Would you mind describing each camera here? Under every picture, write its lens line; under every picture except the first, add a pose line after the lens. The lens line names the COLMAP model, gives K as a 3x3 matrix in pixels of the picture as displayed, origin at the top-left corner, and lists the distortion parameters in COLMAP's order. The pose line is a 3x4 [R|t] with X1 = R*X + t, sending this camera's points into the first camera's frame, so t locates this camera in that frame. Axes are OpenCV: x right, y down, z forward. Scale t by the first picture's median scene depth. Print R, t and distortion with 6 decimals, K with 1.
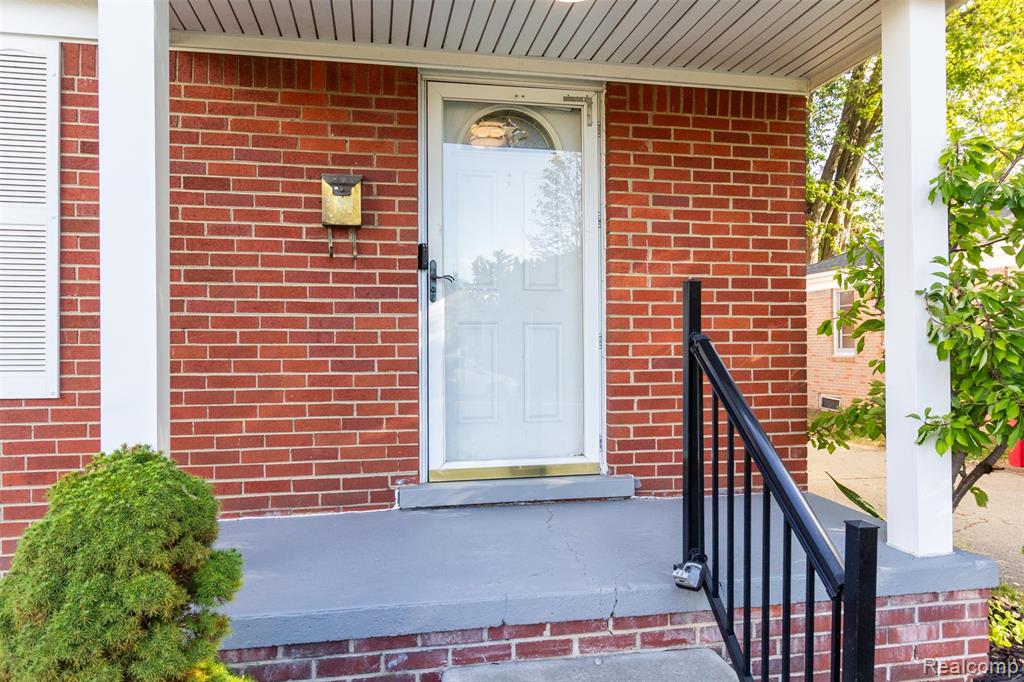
lens RADIAL K [[724.3, 0, 514.2], [0, 724.3, 341.8], [0, 0, 1]] dist [-0.000500, 0.000699]
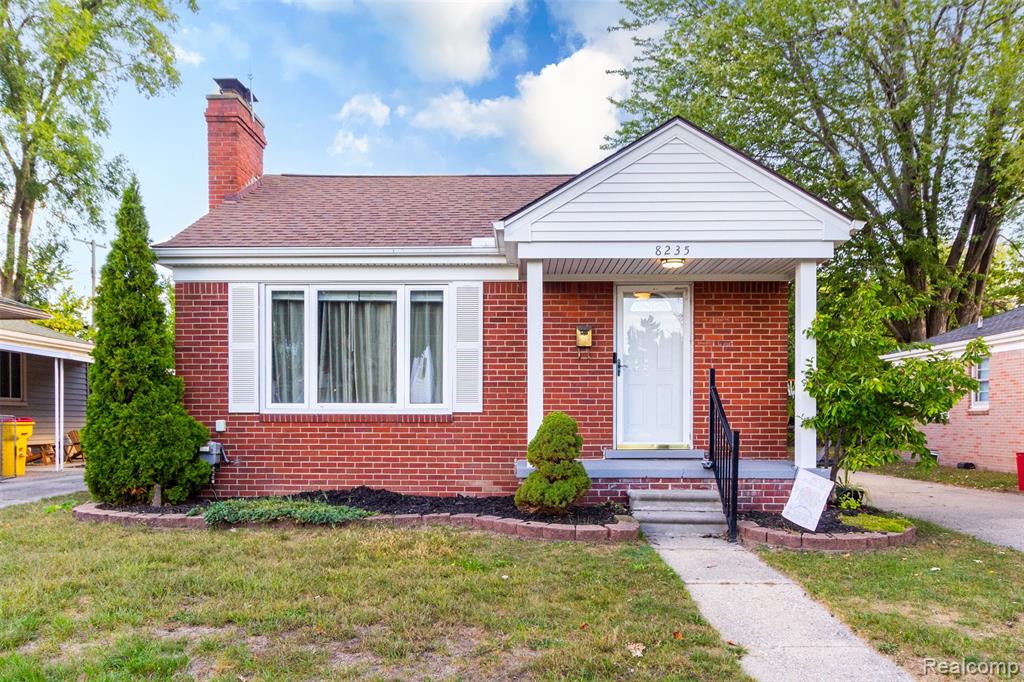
lens RADIAL K [[724.3, 0, 516.5], [0, 724.3, 428.0], [0, 0, 1]] dist [-0.000500, 0.000699]
pose [[0.979537, 0.007154, -0.201139, 0.043479], [-0.003432, 0.999816, 0.018847, 0.077408], [0.201237, -0.017771, 0.979381, -1.513736]]
